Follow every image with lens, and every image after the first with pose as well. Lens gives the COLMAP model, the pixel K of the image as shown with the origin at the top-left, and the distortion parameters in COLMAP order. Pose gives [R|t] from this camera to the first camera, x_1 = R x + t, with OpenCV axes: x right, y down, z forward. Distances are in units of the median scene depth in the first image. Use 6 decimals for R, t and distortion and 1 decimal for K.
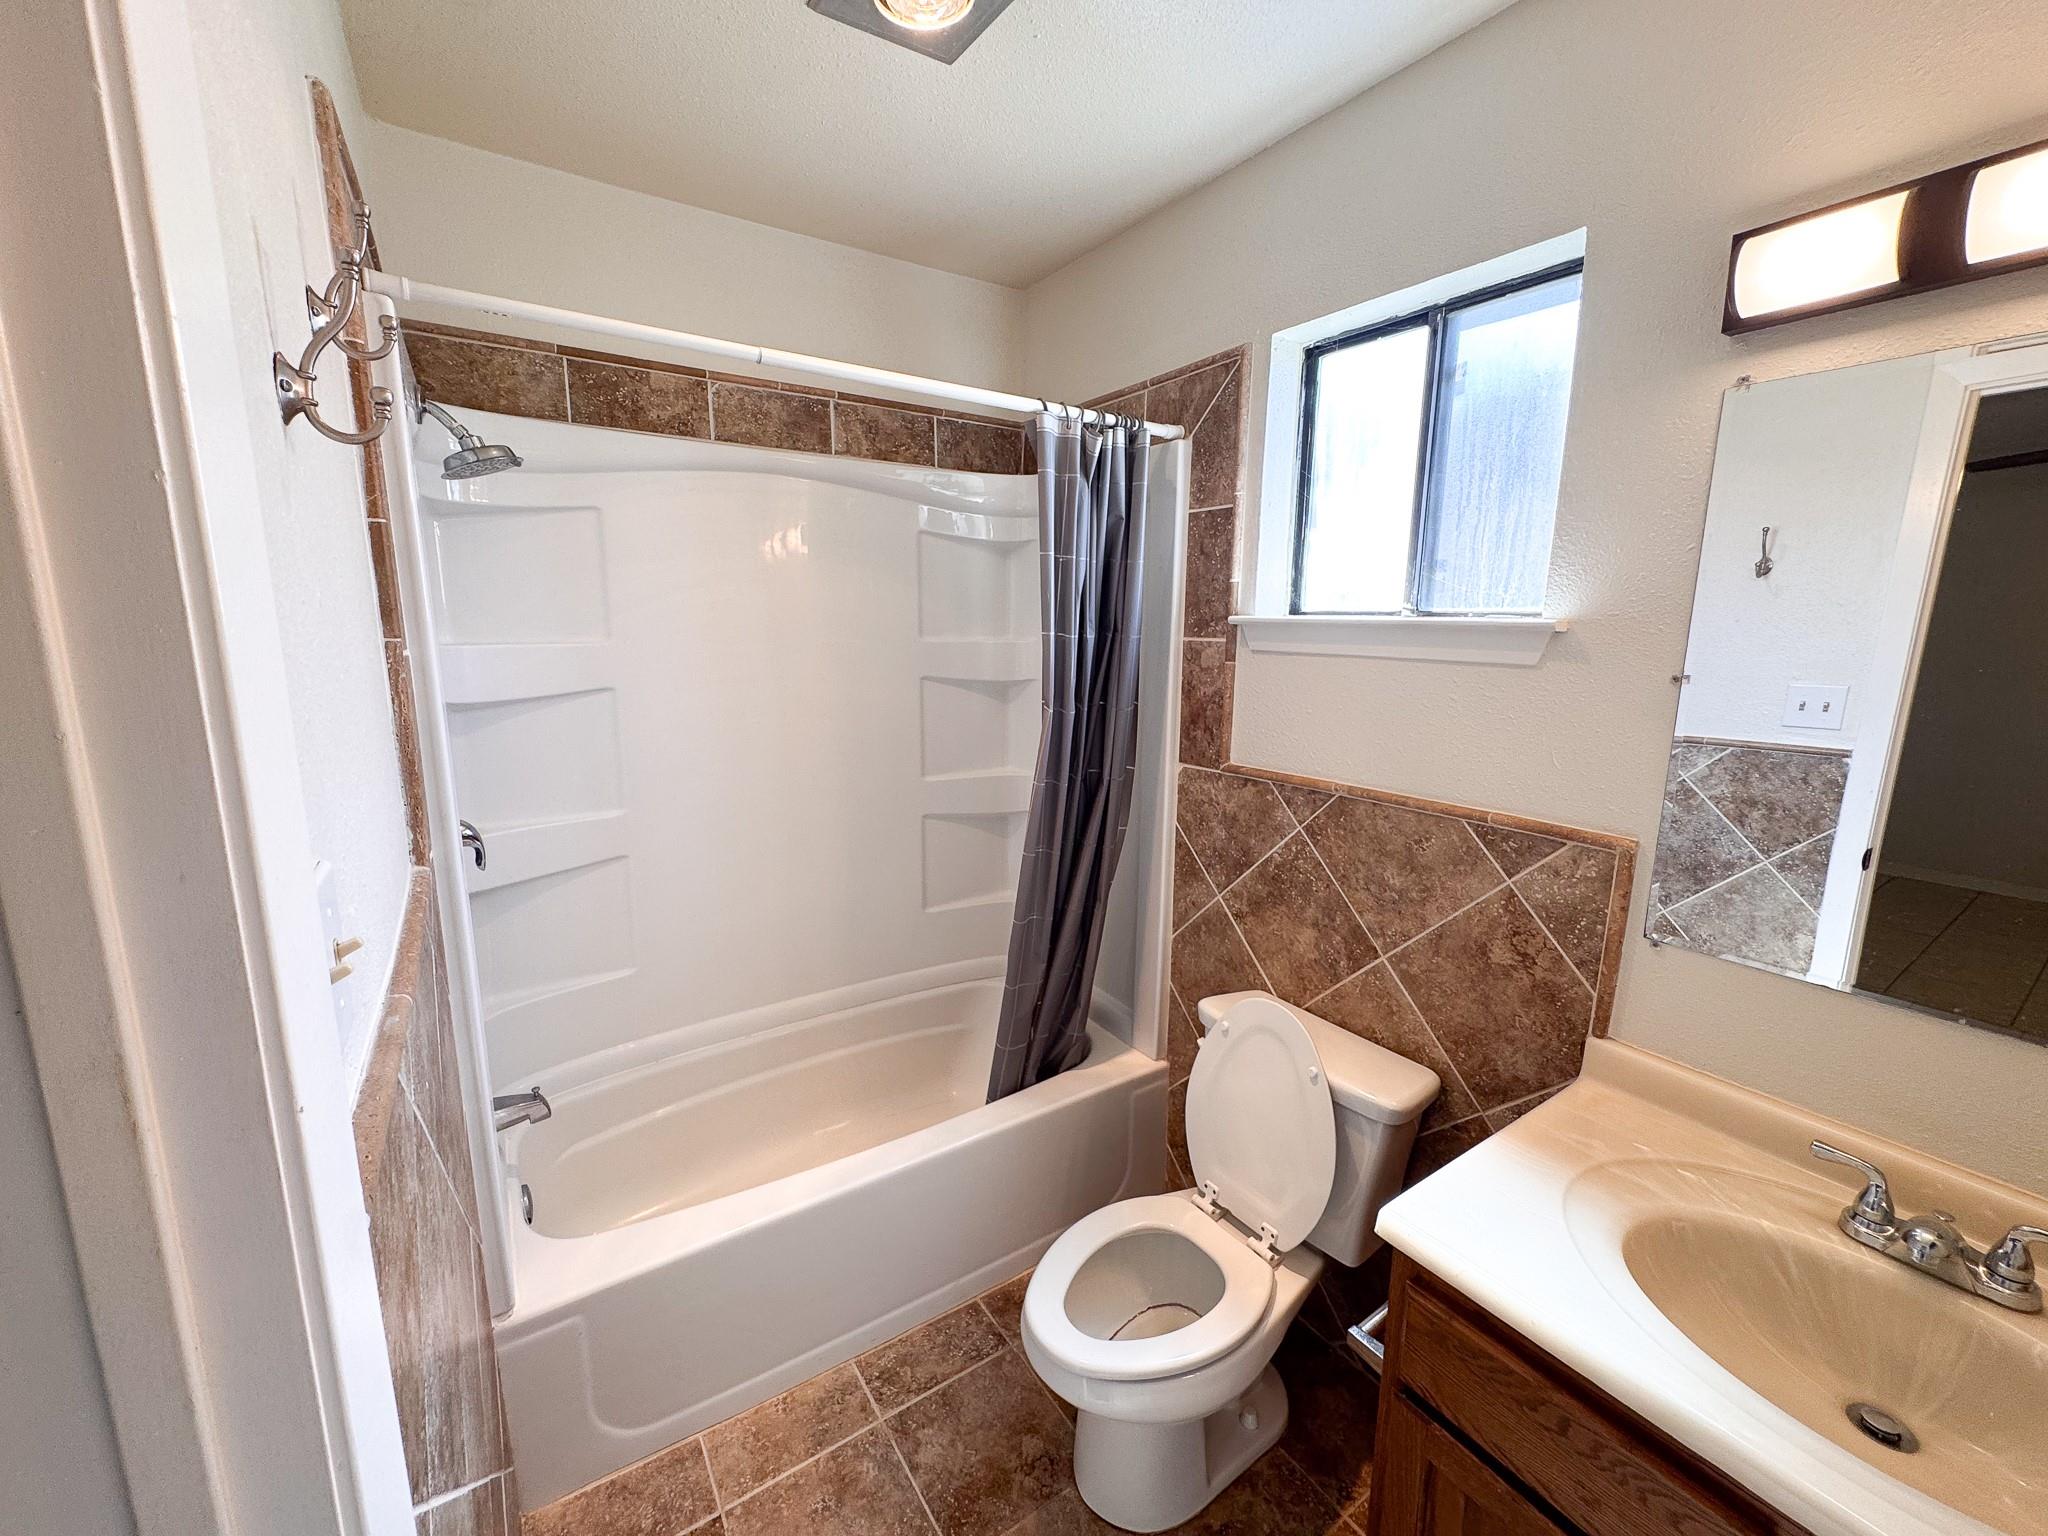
lens RADIAL K [[816.9, 0, 1022.6], [0, 816.9, 766.4], [0, 0, 1]] dist [-0.002259, 0.000615]
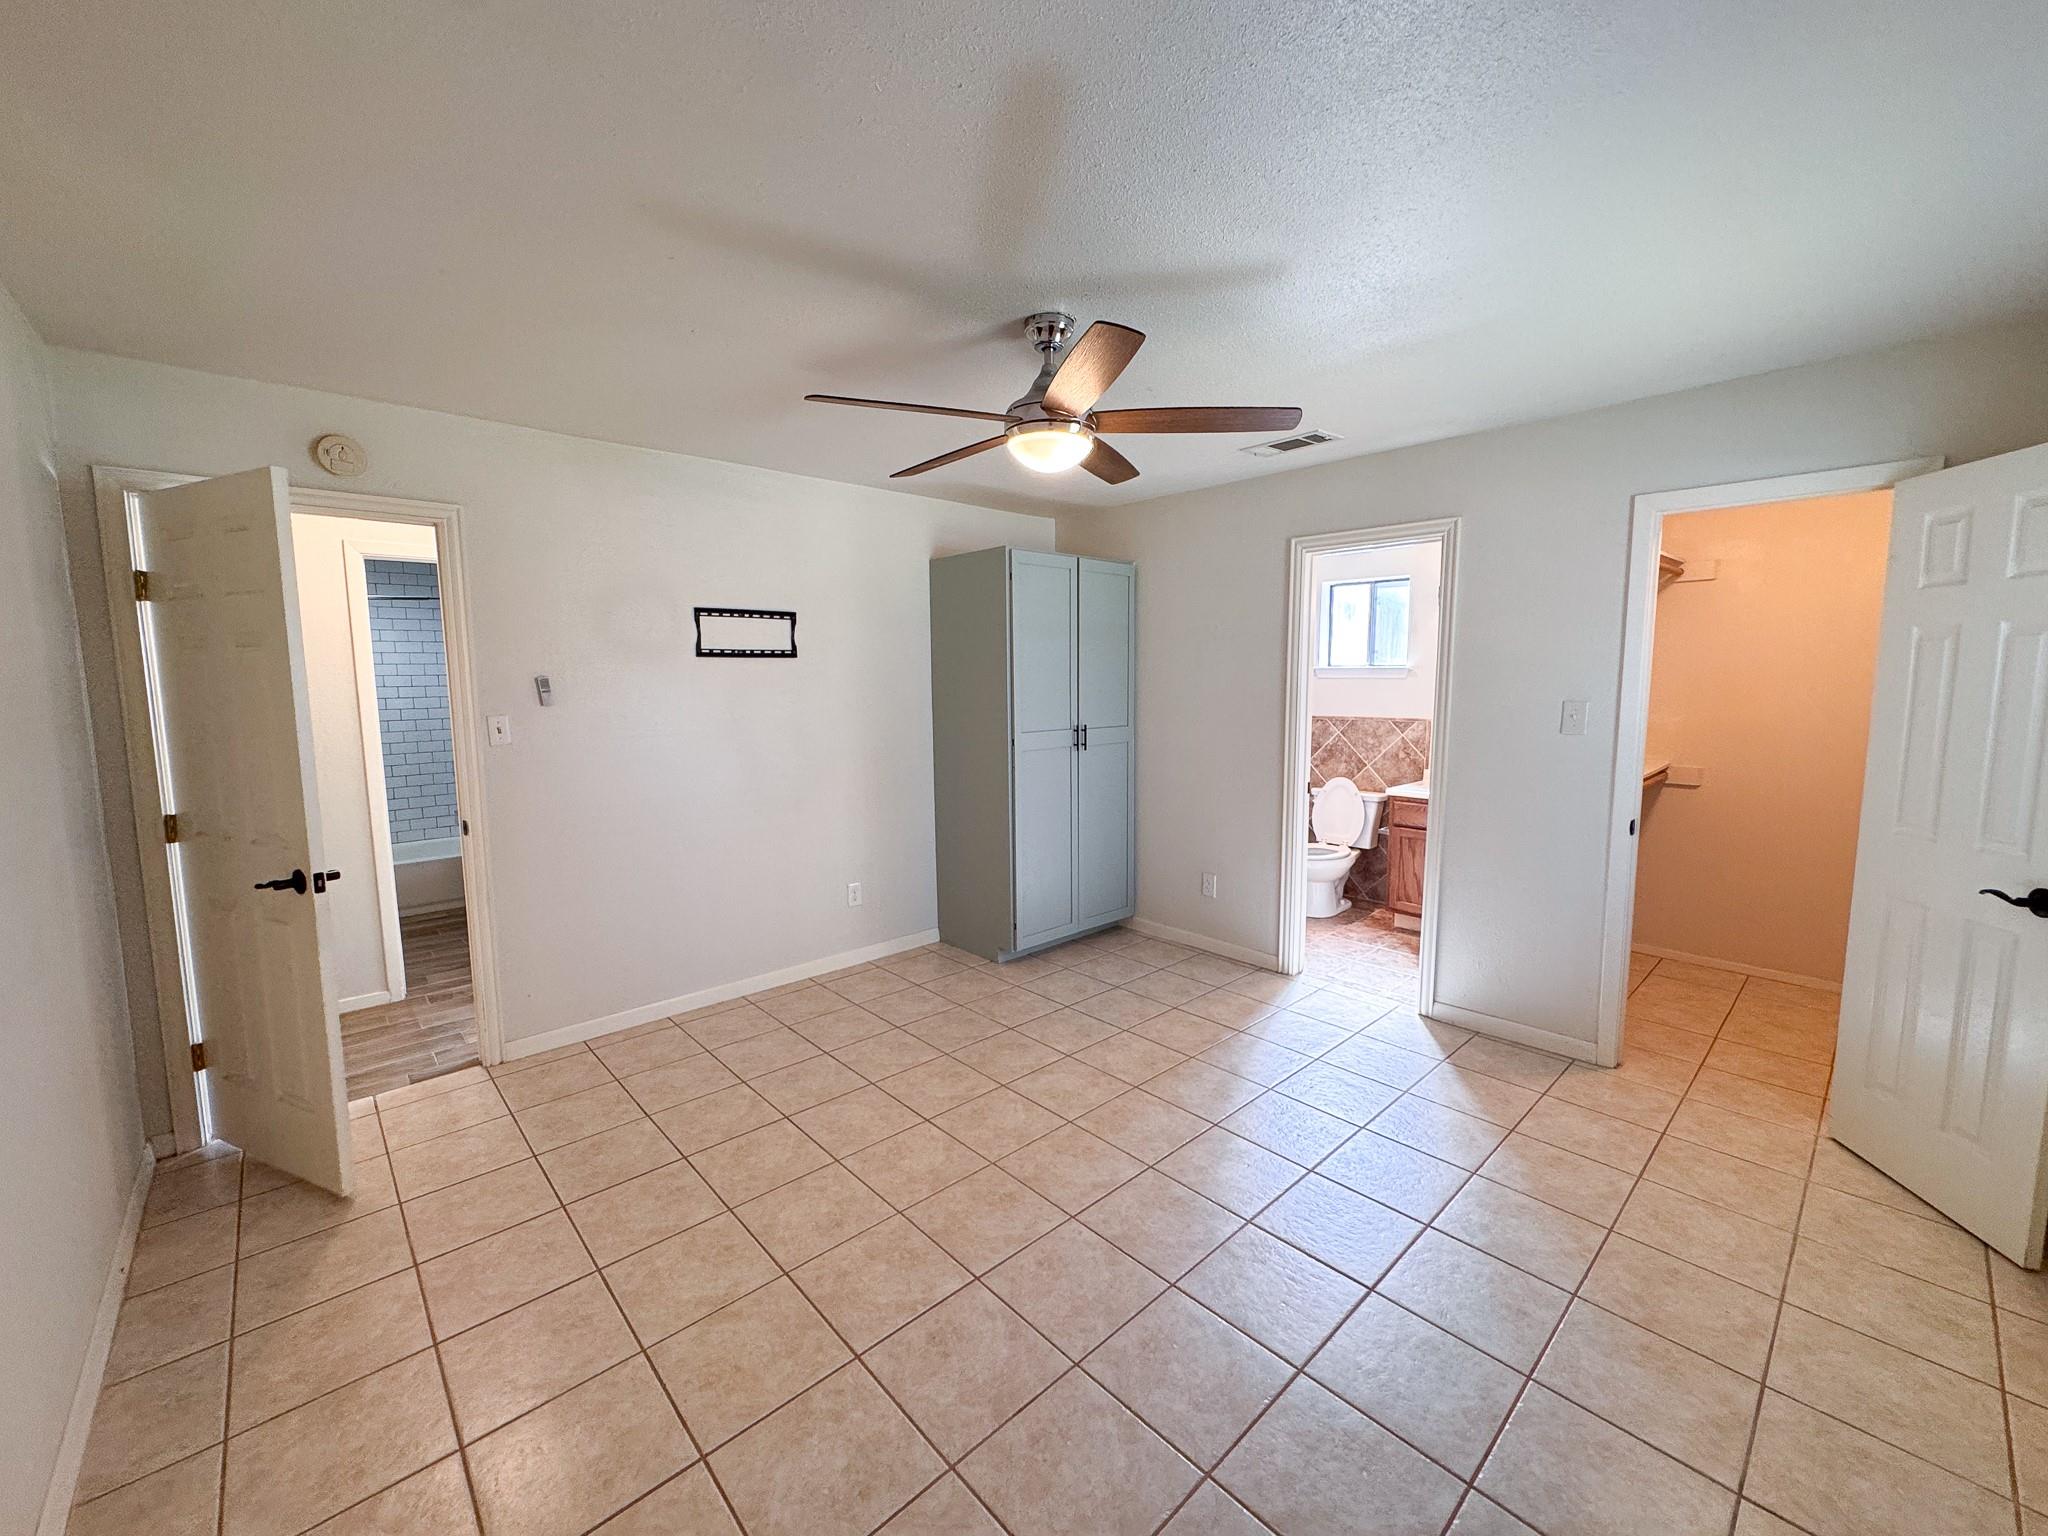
lens RADIAL K [[816.9, 0, 1022.6], [0, 816.9, 766.4], [0, 0, 1]] dist [-0.002259, 0.000615]
pose [[0.988549, -0.044945, 0.144051, -1.429014], [0.052141, 0.997553, -0.046572, 0.311260], [-0.141606, 0.053550, 0.988474, -2.092988]]
